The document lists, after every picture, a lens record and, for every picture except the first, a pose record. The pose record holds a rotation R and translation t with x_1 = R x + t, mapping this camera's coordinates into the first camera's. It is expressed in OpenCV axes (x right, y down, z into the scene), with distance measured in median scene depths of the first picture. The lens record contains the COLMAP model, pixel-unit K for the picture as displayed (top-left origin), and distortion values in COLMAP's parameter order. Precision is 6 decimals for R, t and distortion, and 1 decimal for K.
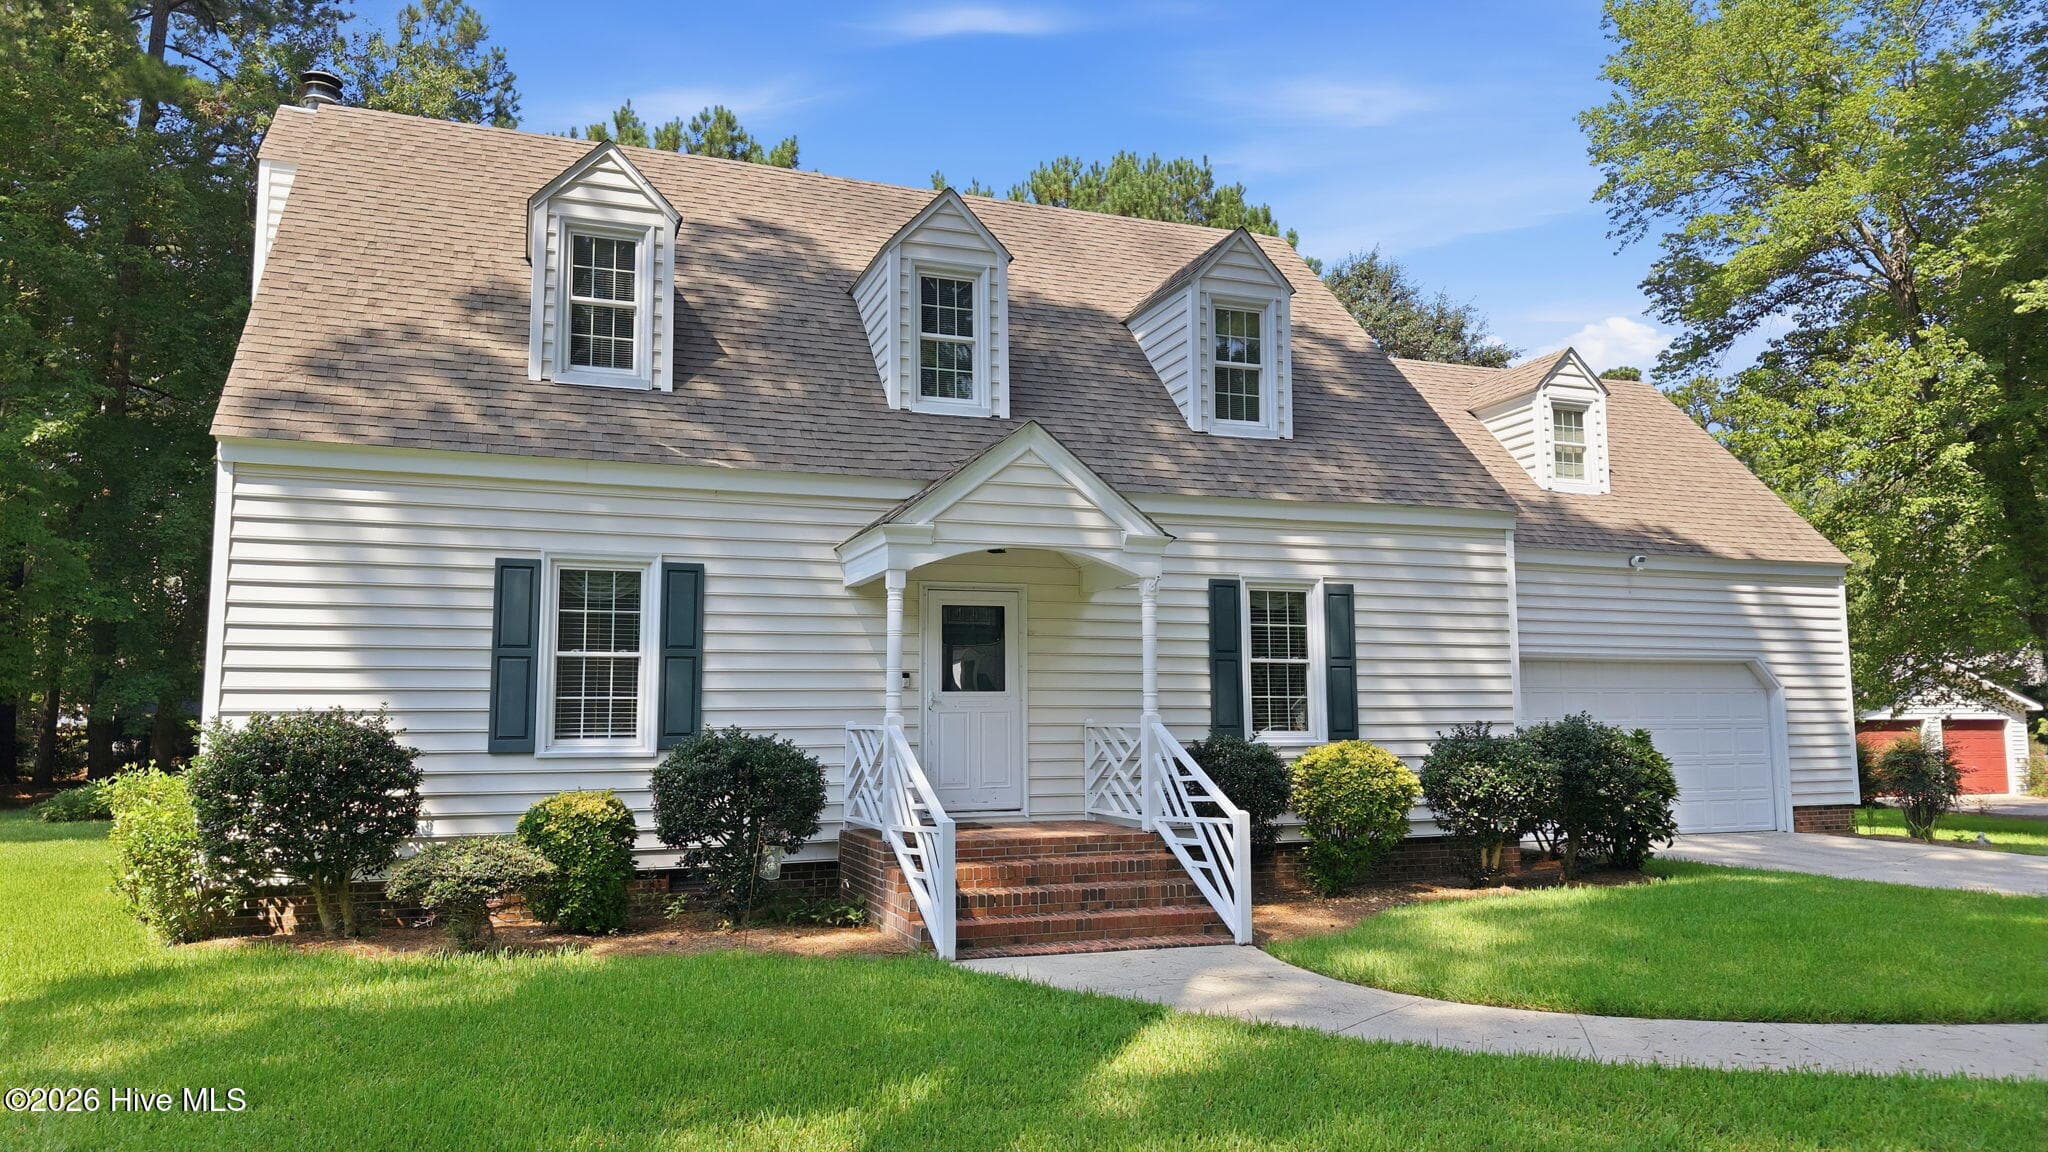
lens RADIAL K [[1359.2, 0, 1024.0], [0, 1359.2, 576.0], [0, 0, 1]] dist [0.056342, -0.071264]
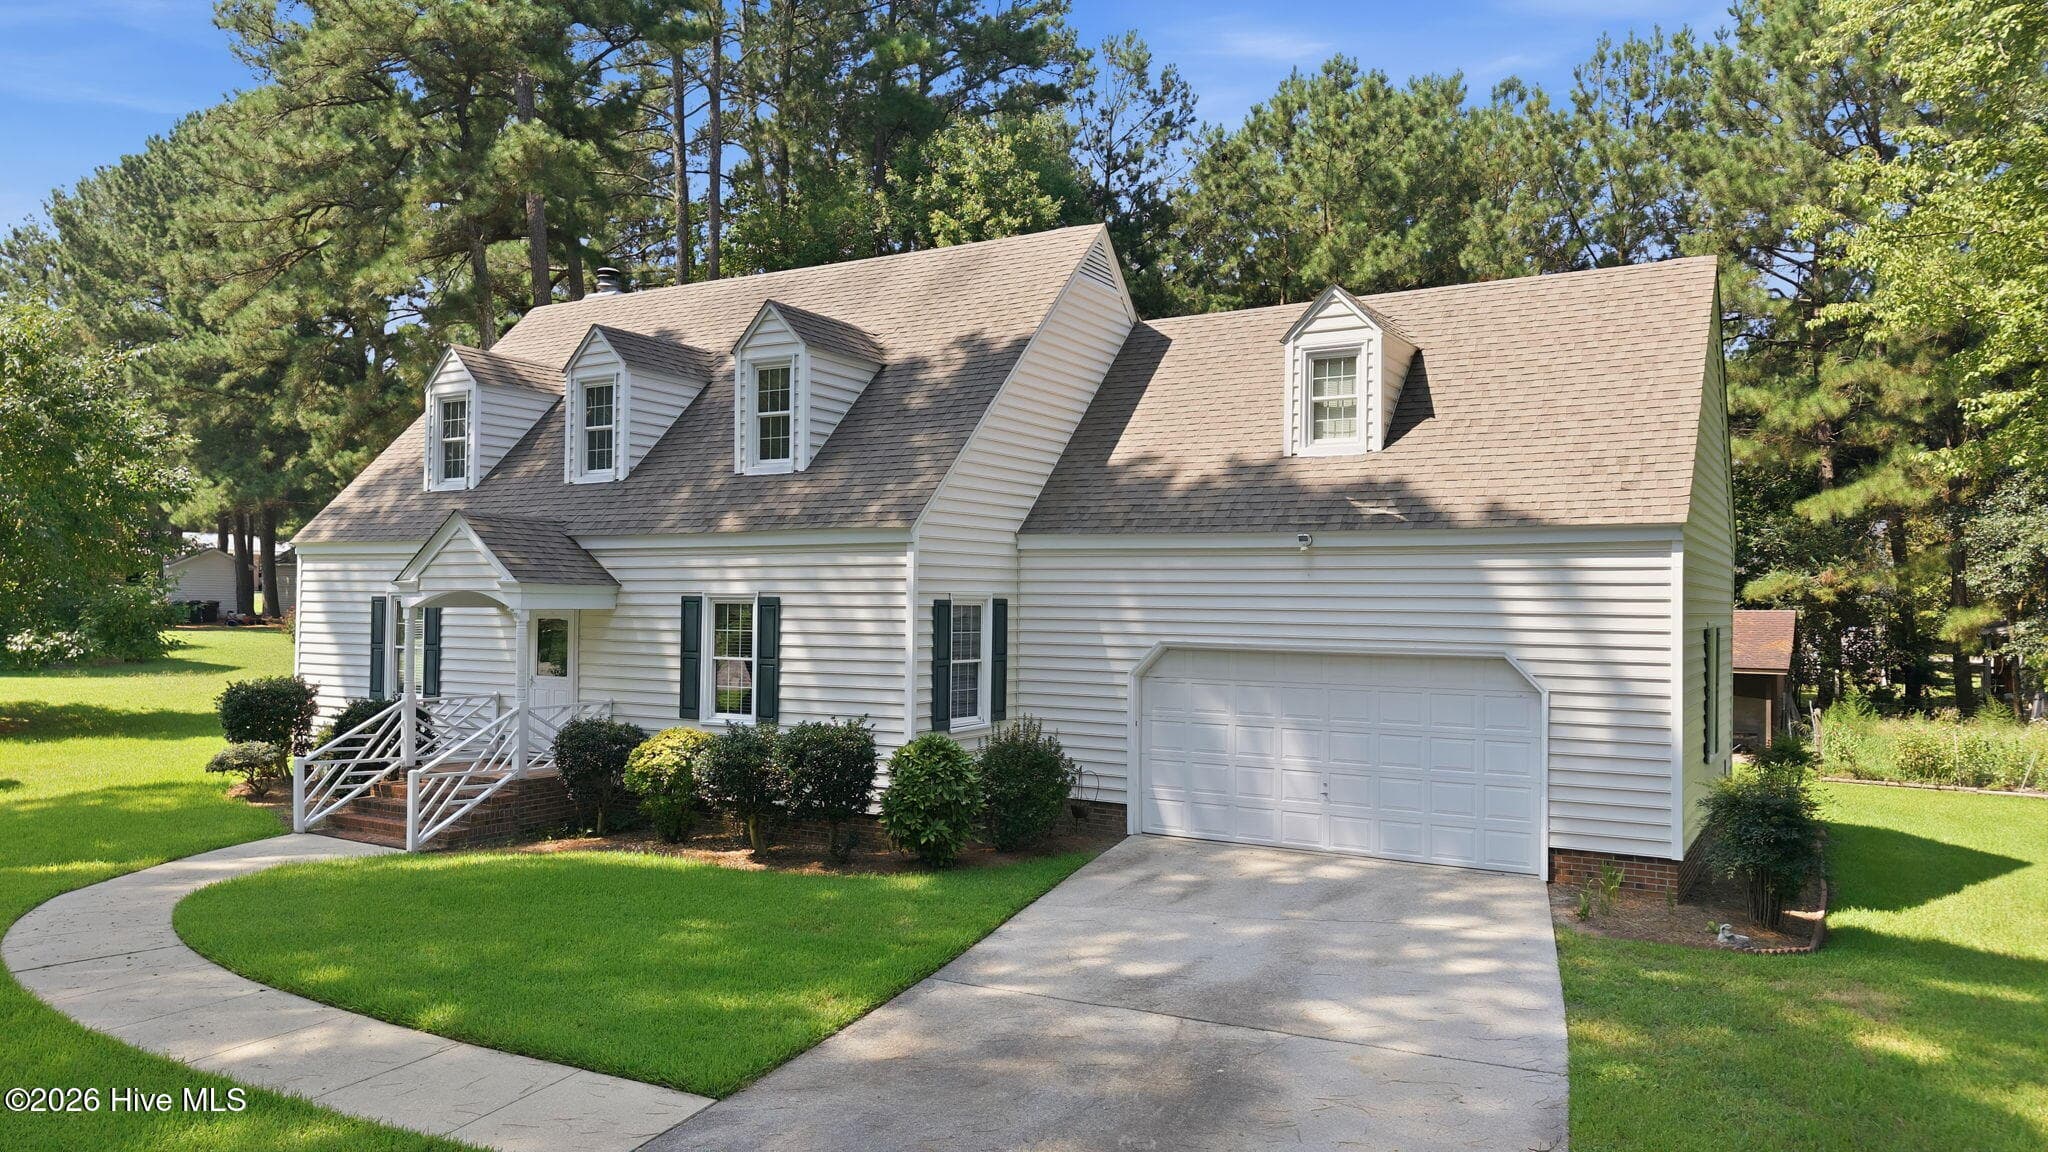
lens RADIAL K [[1359.2, 0, 1024.0], [0, 1359.2, 576.0], [0, 0, 1]] dist [0.056342, -0.071264]
pose [[0.624125, -0.005360, -0.781306, 1.467475], [0.071341, 0.996190, 0.050154, -0.063832], [0.778060, -0.087042, 0.622130, 0.465750]]
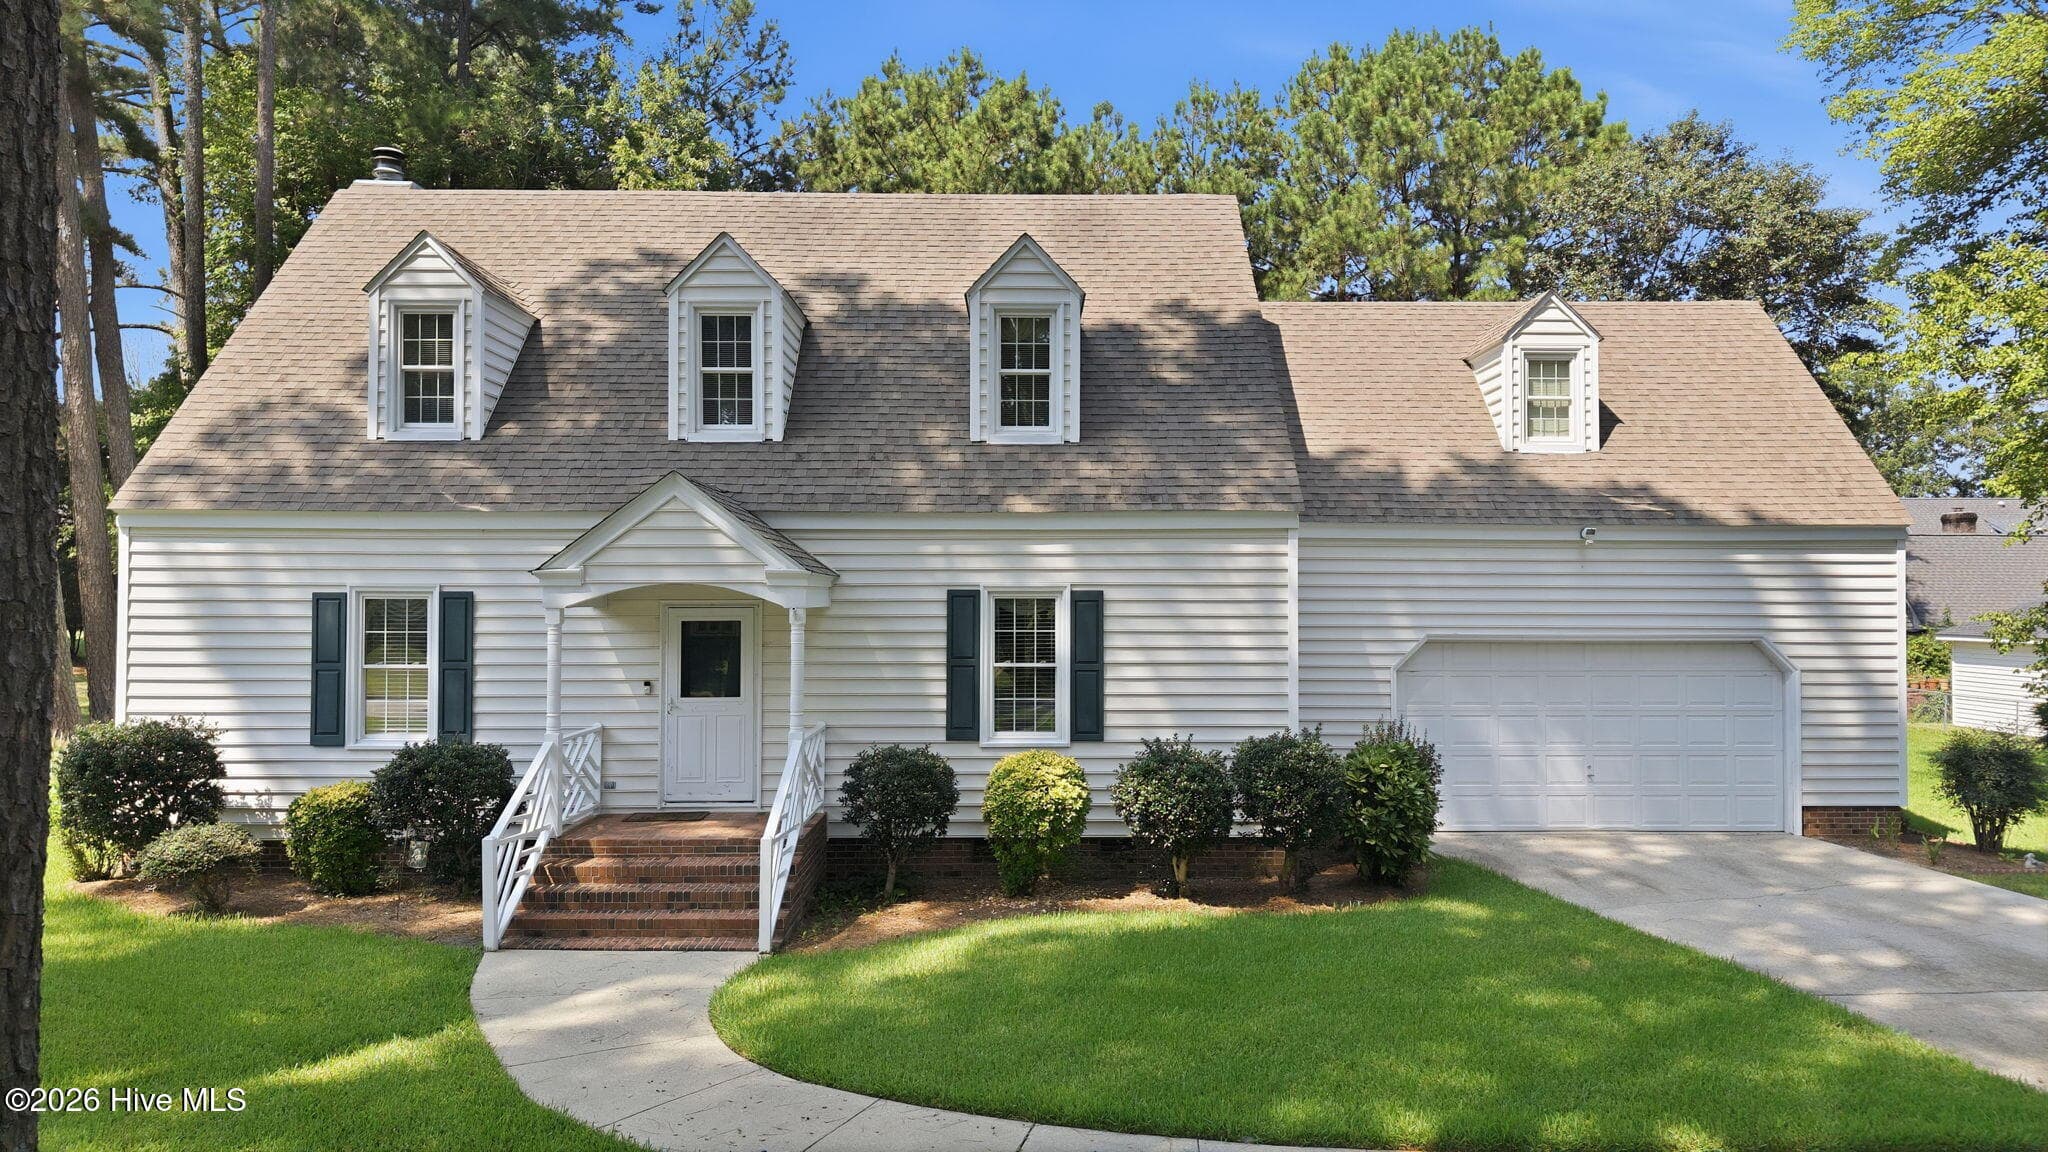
lens RADIAL K [[1359.2, 0, 1024.0], [0, 1359.2, 576.0], [0, 0, 1]] dist [0.056342, -0.071264]
pose [[0.938737, 0.000613, -0.344635, 0.595167], [0.030573, 0.995907, 0.085050, -0.103251], [0.343277, -0.090376, 0.934876, 0.034422]]
